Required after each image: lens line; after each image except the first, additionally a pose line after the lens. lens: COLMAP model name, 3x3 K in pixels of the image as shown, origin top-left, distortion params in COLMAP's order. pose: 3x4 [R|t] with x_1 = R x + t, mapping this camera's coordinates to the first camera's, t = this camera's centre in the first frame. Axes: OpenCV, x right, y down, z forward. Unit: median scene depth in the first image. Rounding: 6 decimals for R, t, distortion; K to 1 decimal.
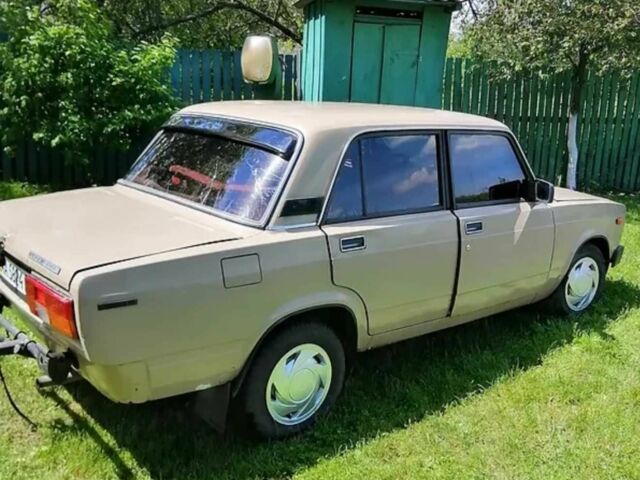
lens RADIAL K [[768.2, 0, 320.0], [0, 768.2, 240.0], [0, 0, 1]] dist [0.112932, -0.444161]
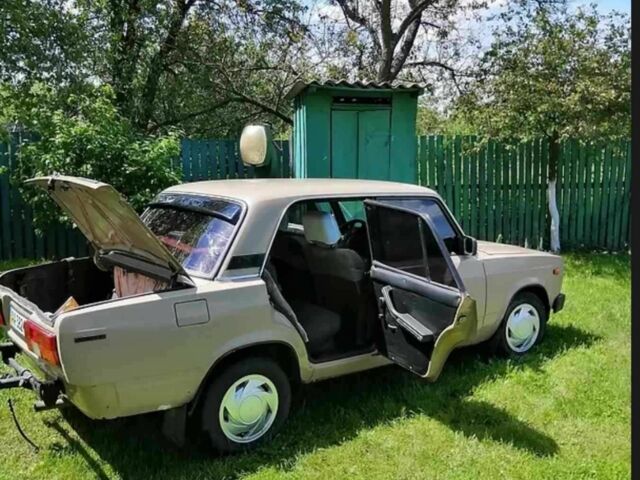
lens RADIAL K [[779.4, 0, 320.0], [0, 779.4, 240.0], [0, 0, 1]] dist [0.006662, -0.021059]
pose [[0.996781, -0.037746, -0.070729, 0.175542], [0.030237, 0.994078, -0.104382, 0.053485], [0.074250, 0.101907, 0.992019, -0.226297]]
